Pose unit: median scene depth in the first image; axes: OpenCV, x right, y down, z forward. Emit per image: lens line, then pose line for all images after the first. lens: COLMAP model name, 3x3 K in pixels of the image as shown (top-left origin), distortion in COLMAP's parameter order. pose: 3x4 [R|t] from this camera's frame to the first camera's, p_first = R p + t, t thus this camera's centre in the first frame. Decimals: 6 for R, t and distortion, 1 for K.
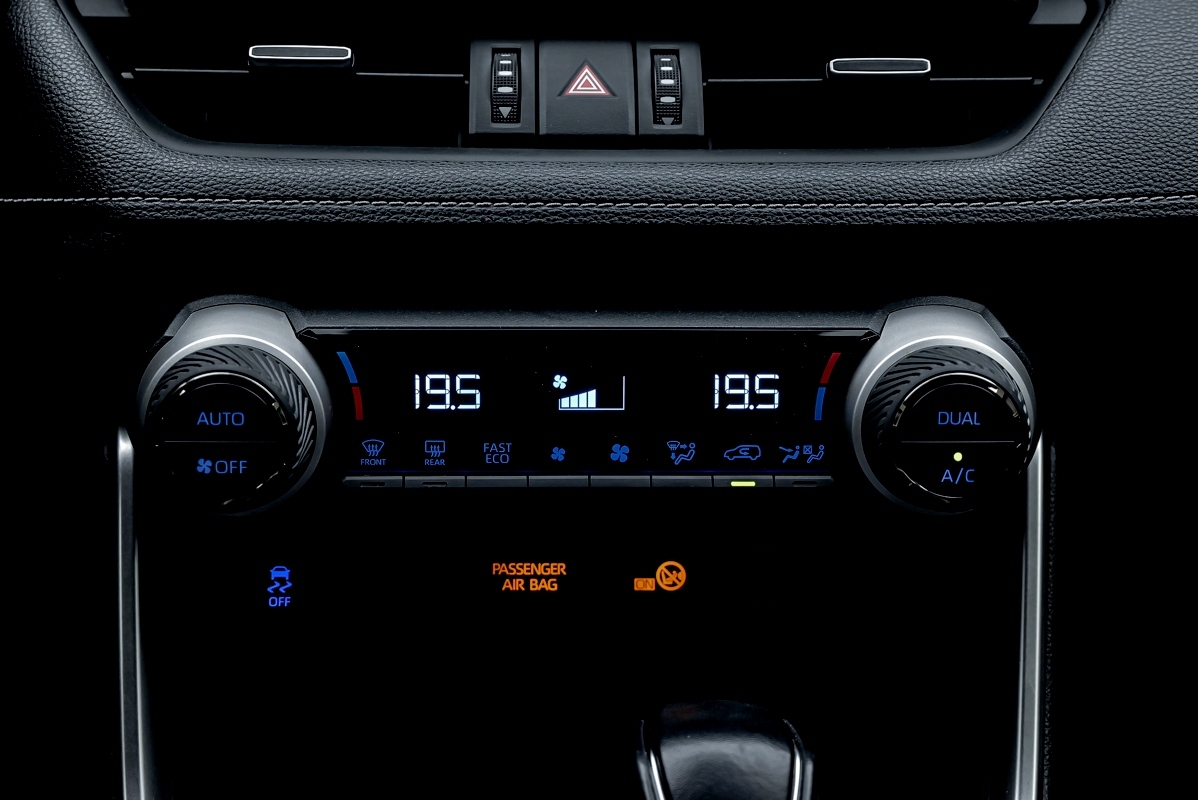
lens RADIAL K [[1812.9, 0, 595.4], [0, 1812.9, 397.7], [0, 0, 1]] dist [-0.026140, 0.000000]
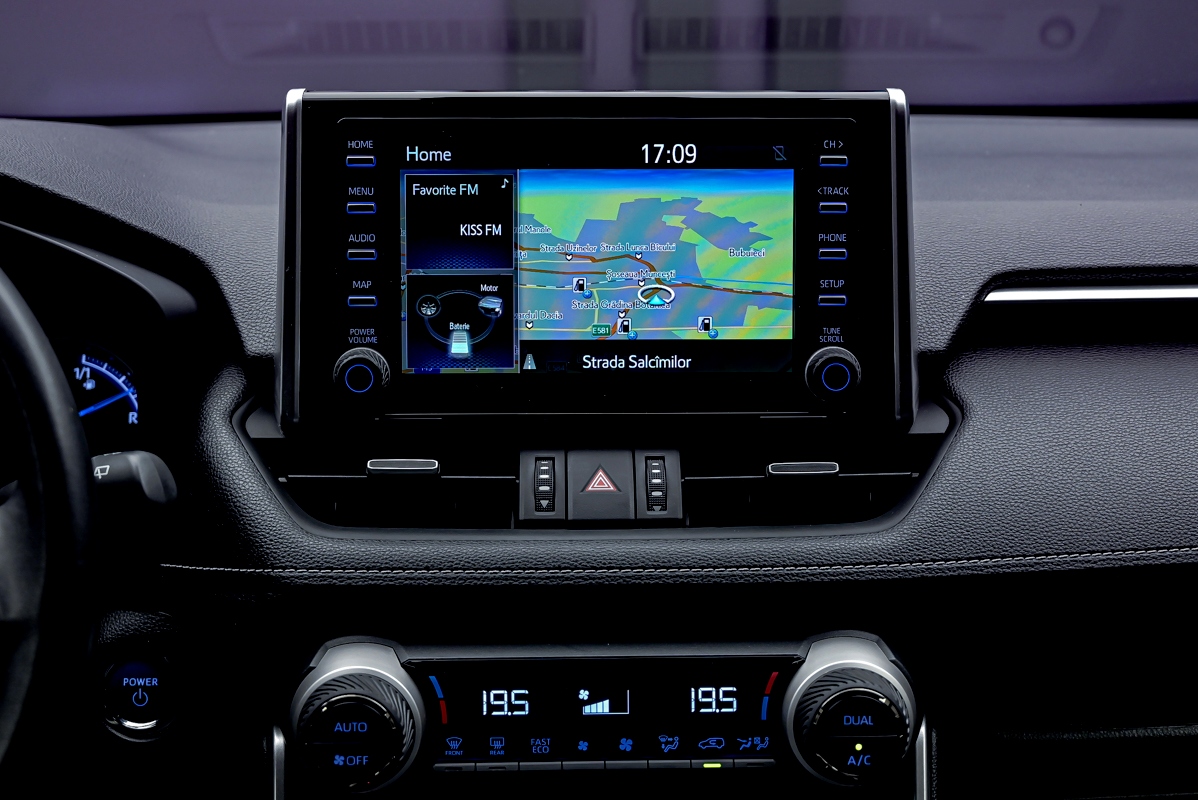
lens RADIAL K [[1746.5, 0, 622.8], [0, 1746.5, 378.8], [0, 0, 1]] dist [-0.025648, 0.000000]
pose [[0.999898, -0.012827, -0.006252, 0.023283], [0.011975, 0.992565, -0.121129, -0.089389], [0.007759, 0.121042, 0.992617, -0.404506]]
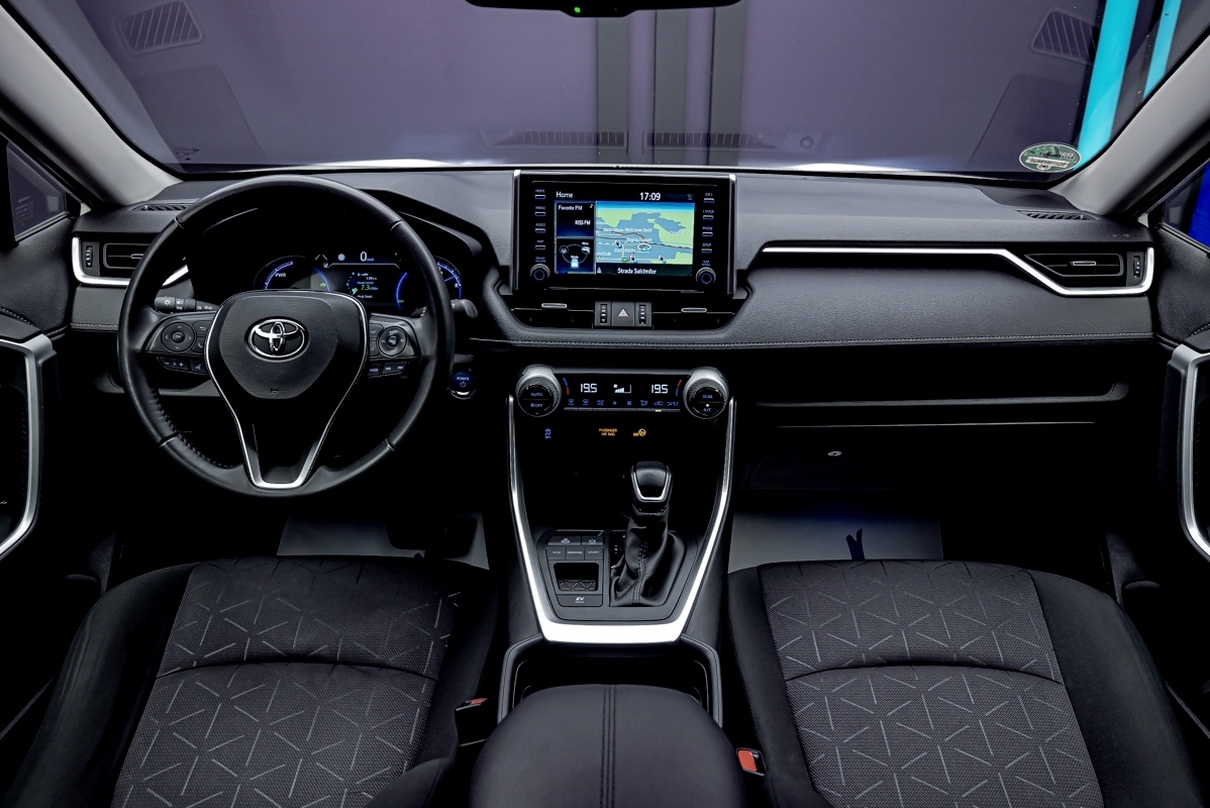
lens RADIAL K [[837.3, 0, 627.3], [0, 837.3, 380.7], [0, 0, 1]] dist [-0.004399, 0.000178]
pose [[0.999327, 0.014208, -0.033827, 0.073641], [-0.013281, 0.999534, 0.027473, -0.074758], [0.034202, -0.027005, 0.999050, -0.944116]]
